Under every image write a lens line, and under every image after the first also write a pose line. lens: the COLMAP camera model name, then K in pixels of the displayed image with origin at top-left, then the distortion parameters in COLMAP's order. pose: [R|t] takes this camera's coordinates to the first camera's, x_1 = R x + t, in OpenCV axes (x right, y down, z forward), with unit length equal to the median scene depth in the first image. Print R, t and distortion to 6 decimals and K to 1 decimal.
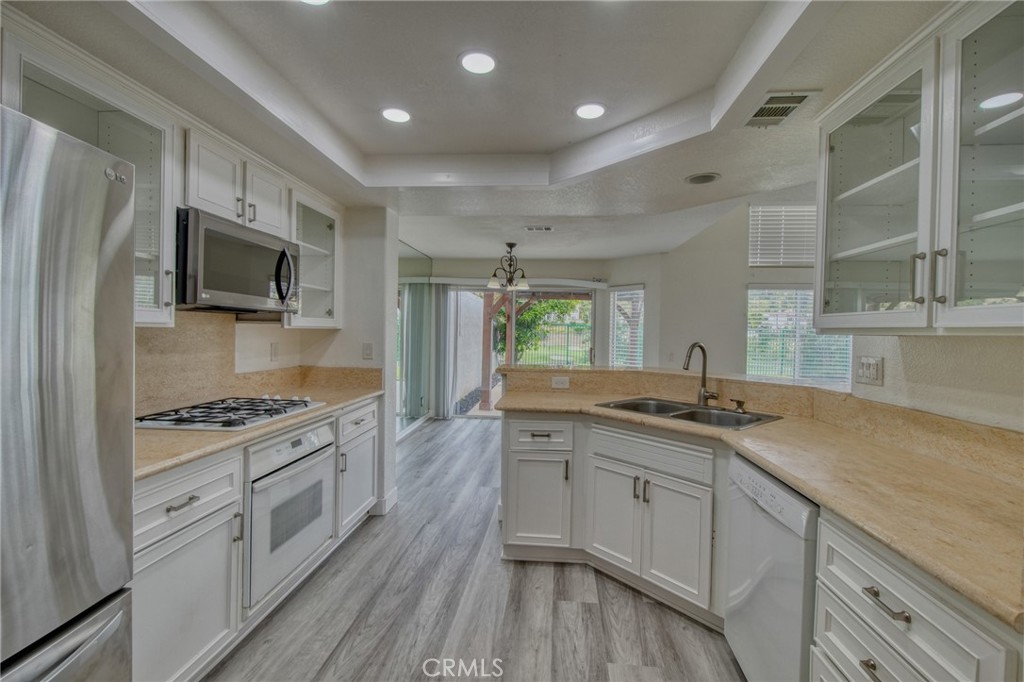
lens RADIAL K [[455.1, 0, 517.3], [0, 455.1, 340.1], [0, 0, 1]] dist [0.004166, -0.004513]
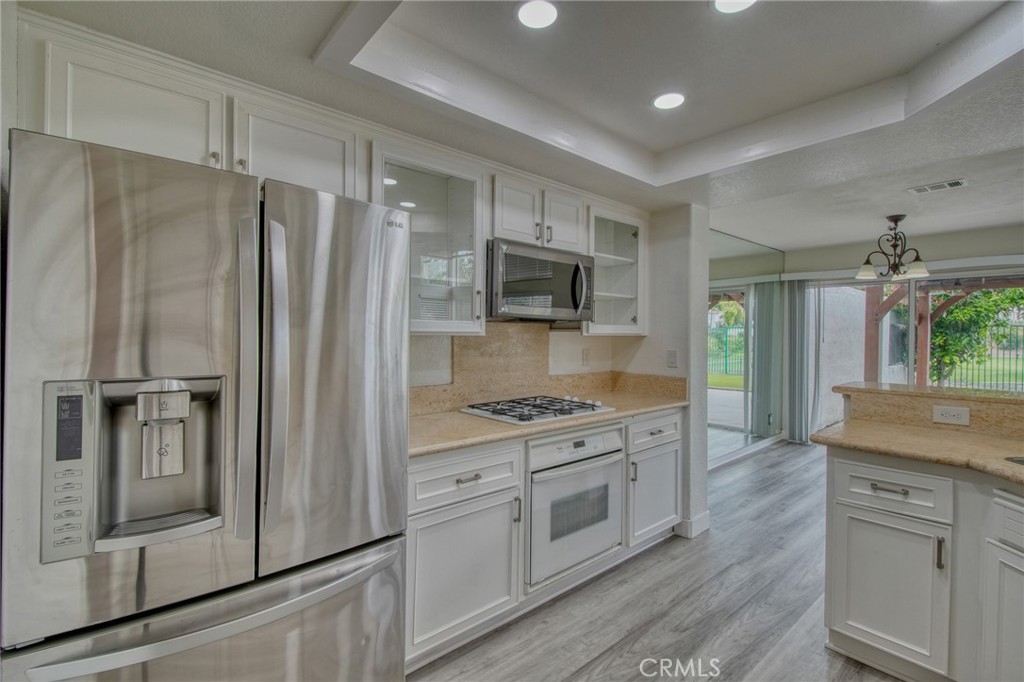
lens RADIAL K [[455.1, 0, 517.0], [0, 455.1, 338.0], [0, 0, 1]] dist [0.004166, -0.004513]
pose [[0.713554, -0.006346, -0.700571, 0.132828], [-0.007583, 0.999830, -0.016780, -0.000939], [0.700559, 0.017286, 0.713385, 0.123694]]
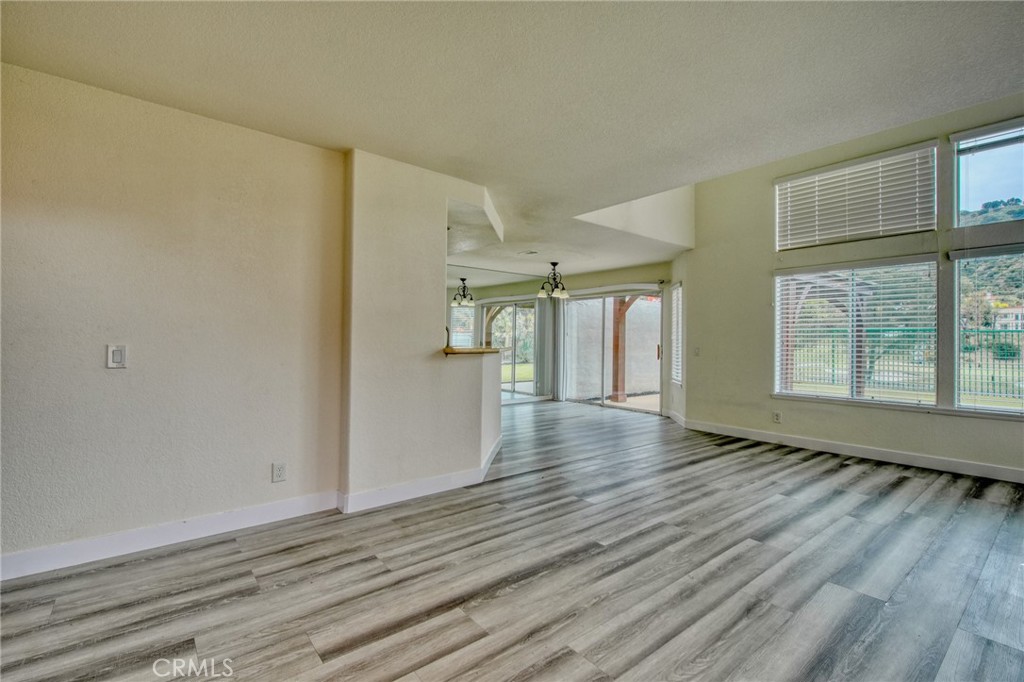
lens RADIAL K [[455.1, 0, 511.2], [0, 455.1, 335.5], [0, 0, 1]] dist [0.004166, -0.004513]
pose [[0.687289, -0.014284, -0.726243, 1.820822], [0.007691, 0.999894, -0.012388, 0.031168], [0.726343, 0.002929, 0.687326, -0.006523]]
